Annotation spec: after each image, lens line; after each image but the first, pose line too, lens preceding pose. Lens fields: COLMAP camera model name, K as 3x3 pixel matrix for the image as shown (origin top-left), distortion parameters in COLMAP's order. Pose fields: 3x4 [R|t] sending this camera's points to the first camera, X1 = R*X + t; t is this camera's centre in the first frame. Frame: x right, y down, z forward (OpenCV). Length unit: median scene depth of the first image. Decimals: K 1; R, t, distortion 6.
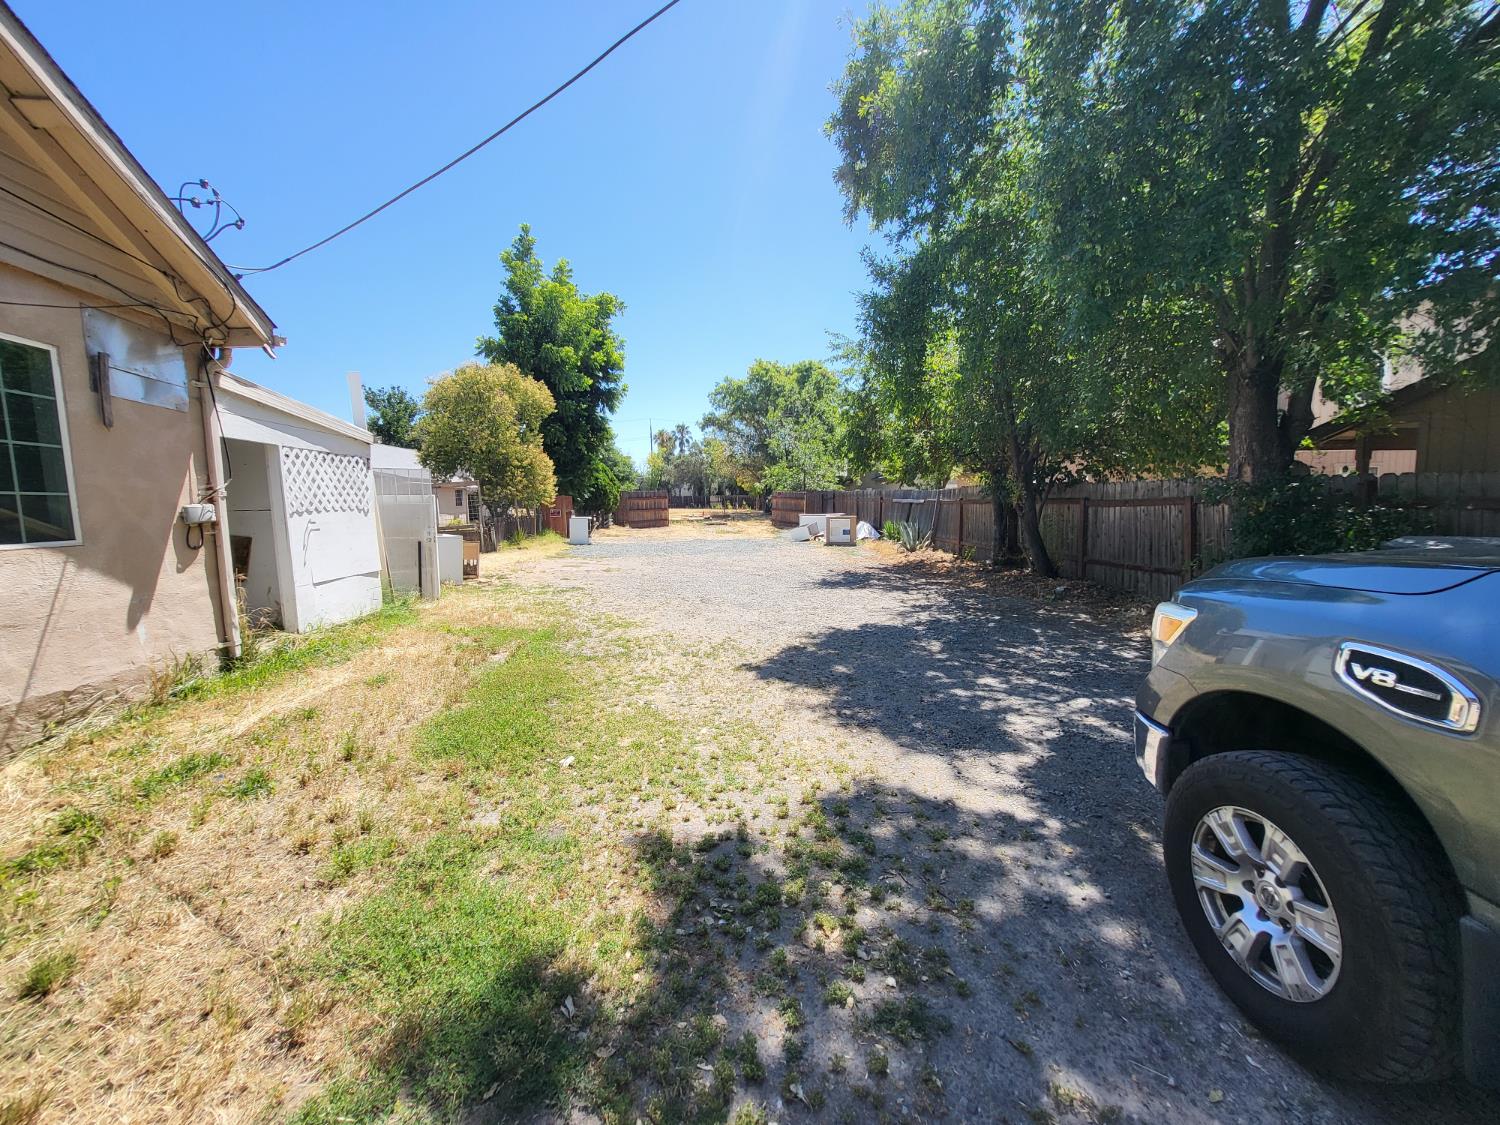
lens RADIAL K [[581.6, 0, 731.6], [0, 581.6, 562.3], [0, 0, 1]] dist [-0.001369, -0.001707]
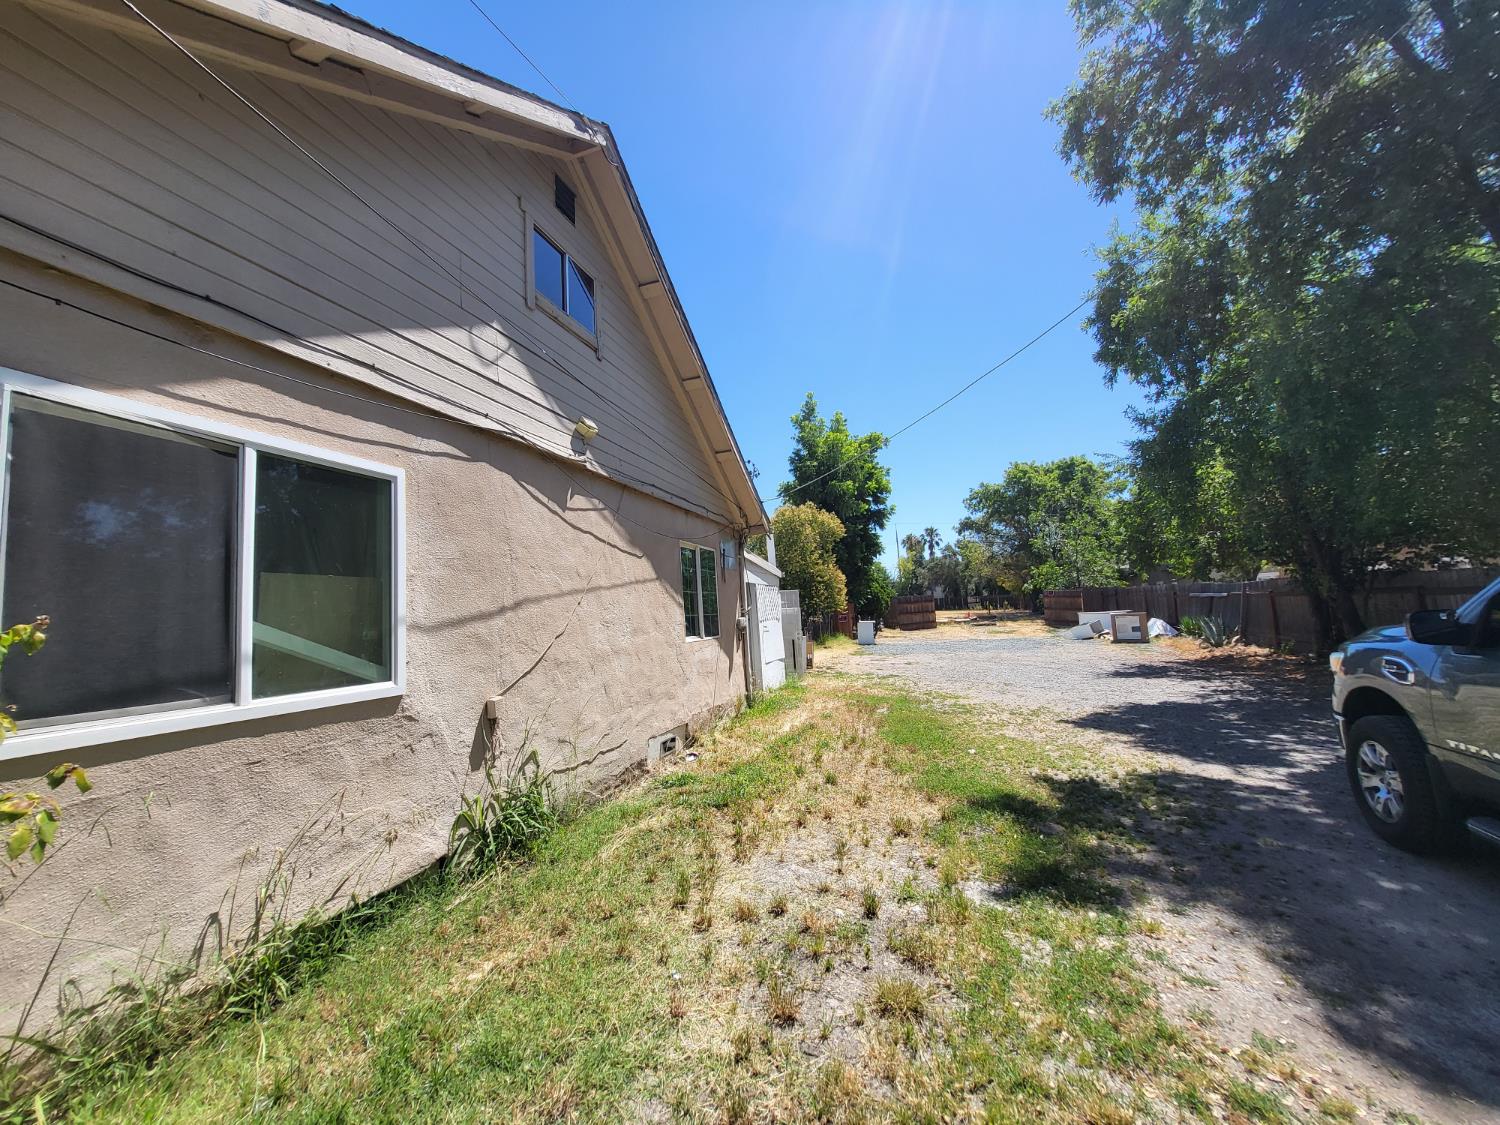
lens RADIAL K [[584.7, 0, 738.1], [0, 584.7, 559.7], [0, 0, 1]] dist [-0.001091, -0.000255]
pose [[0.921245, -0.067465, -0.383087, -0.040022], [-0.003495, 0.983369, -0.181587, 0.015894], [0.388967, 0.168625, 0.905688, -0.196595]]
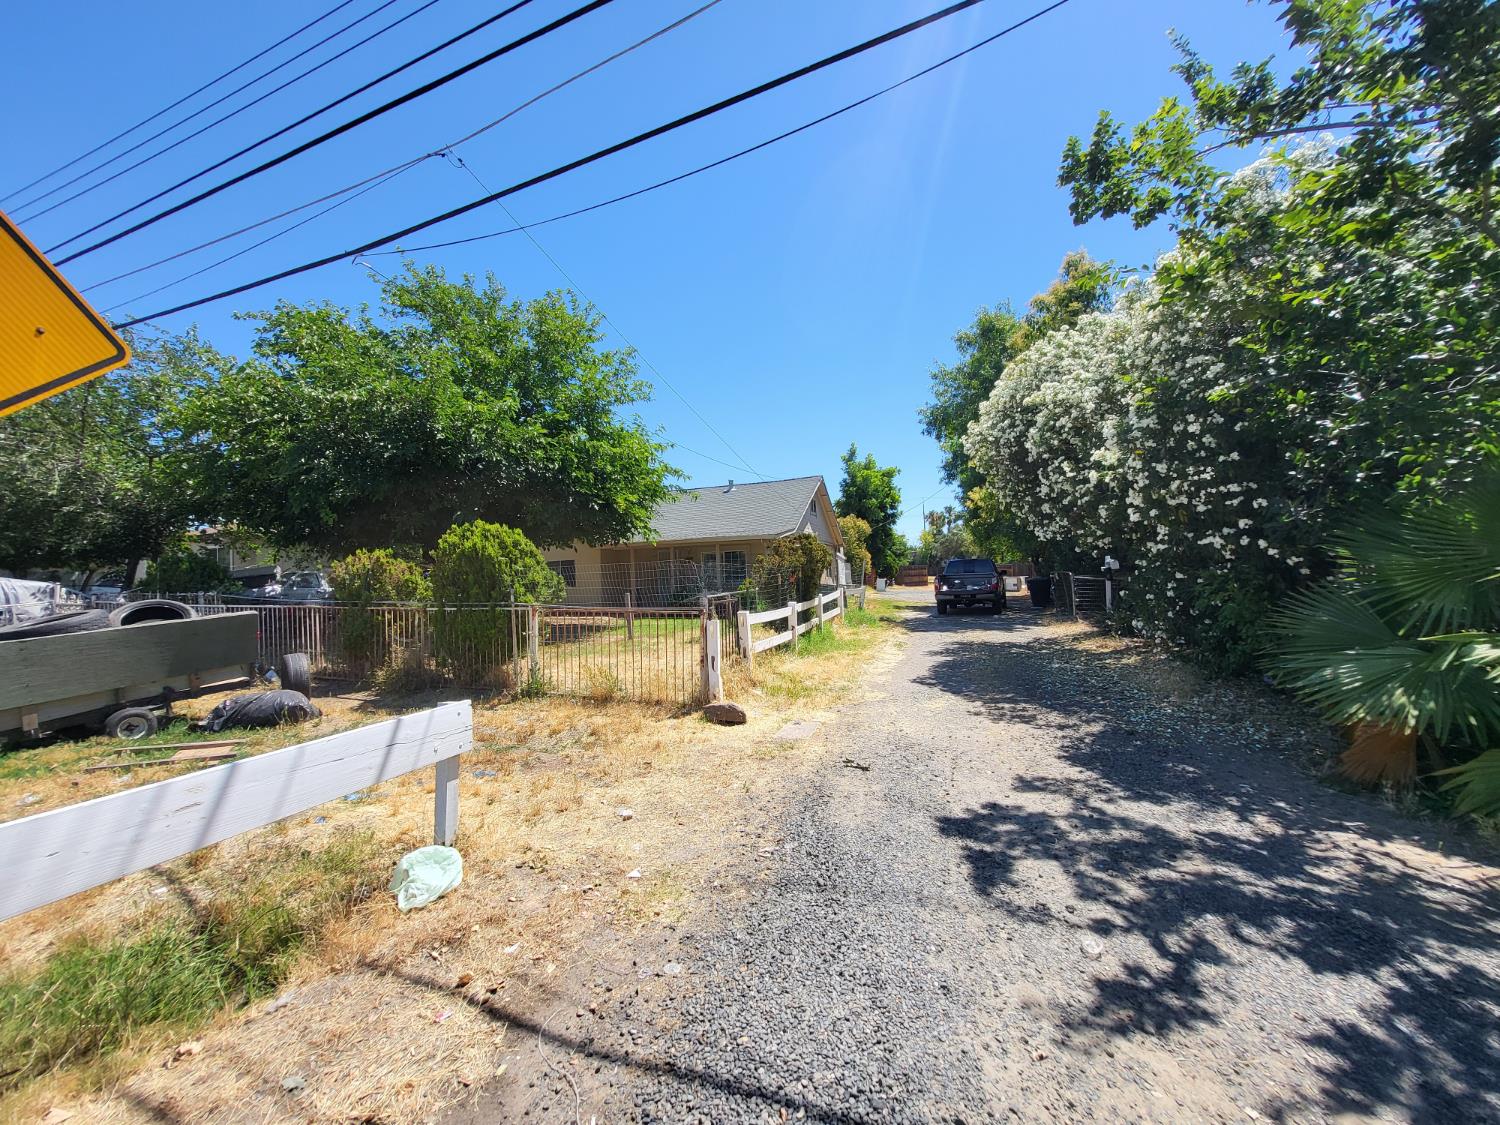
lens RADIAL K [[603.6, 0, 743.1], [0, 603.6, 541.6], [0, 0, 1]] dist [0.000642, -0.000143]
pose [[0.906426, -0.036645, -0.420772, 0.237160], [-0.028553, 0.988633, -0.147610, 0.137969], [0.421399, 0.145812, 0.895076, -1.321314]]
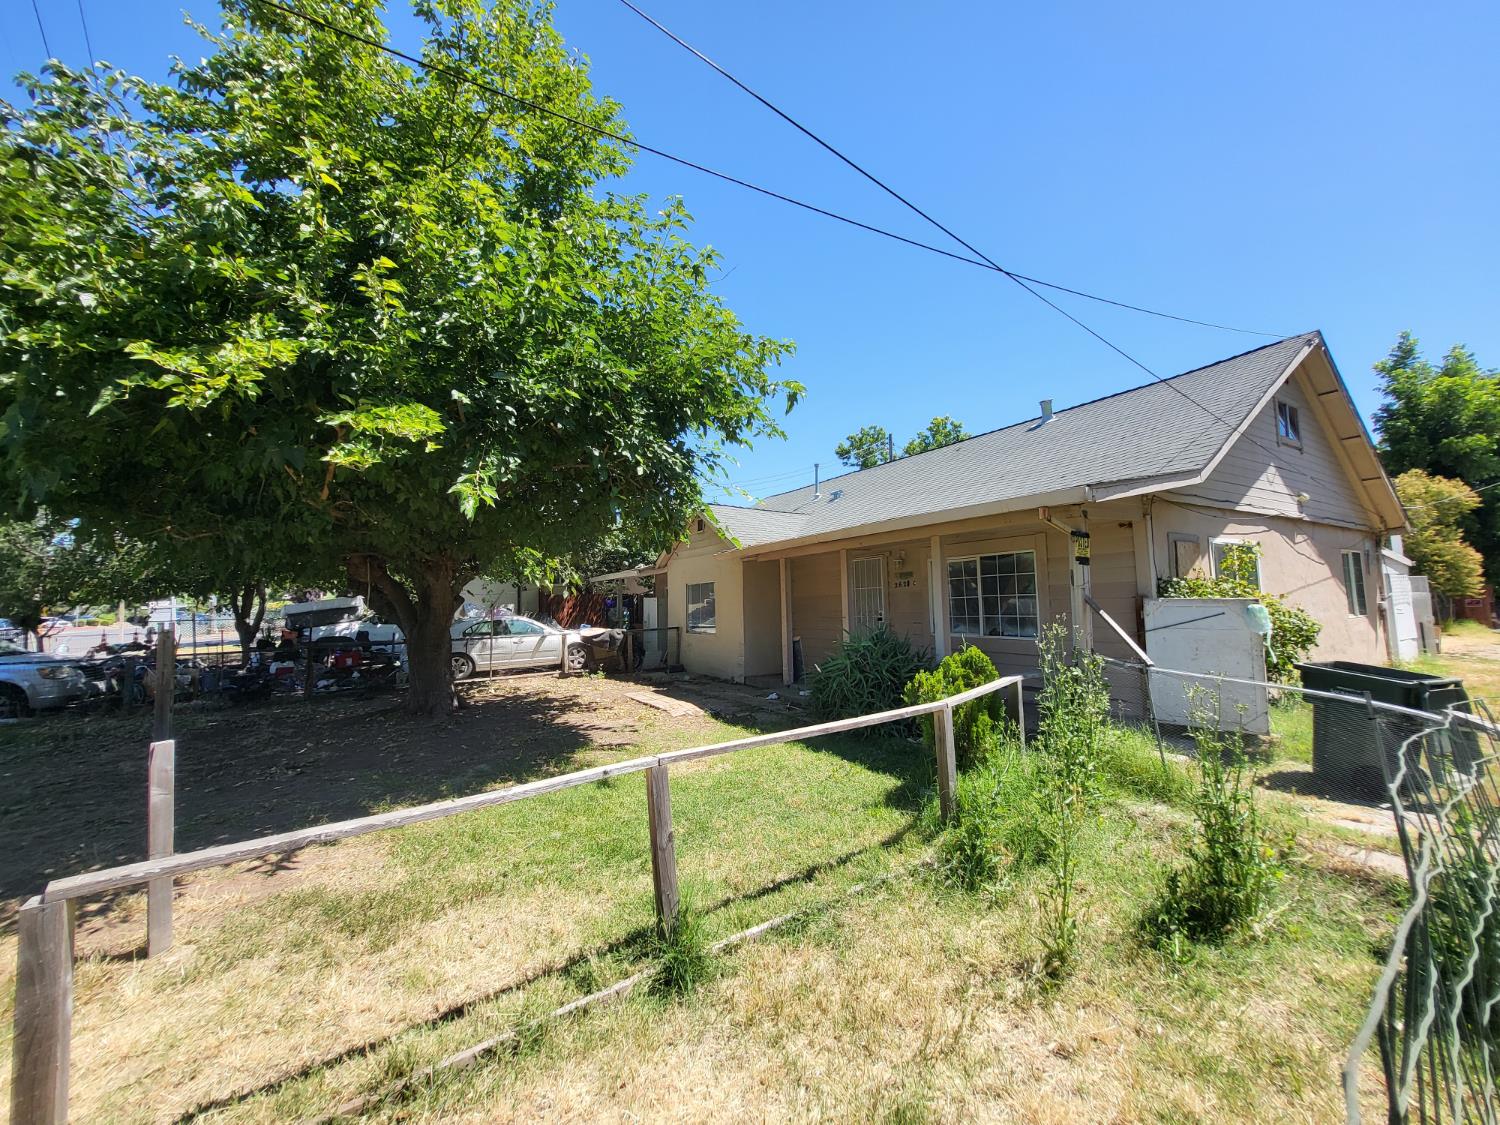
lens RADIAL K [[599.9, 0, 749.4], [0, 599.9, 557.7], [0, 0, 1]] dist [0.000306, 0.000046]
pose [[0.473876, -0.066502, -0.878077, 0.015045], [-0.072420, 0.990823, -0.114124, 0.048630], [0.877608, 0.117671, 0.464712, -0.619984]]
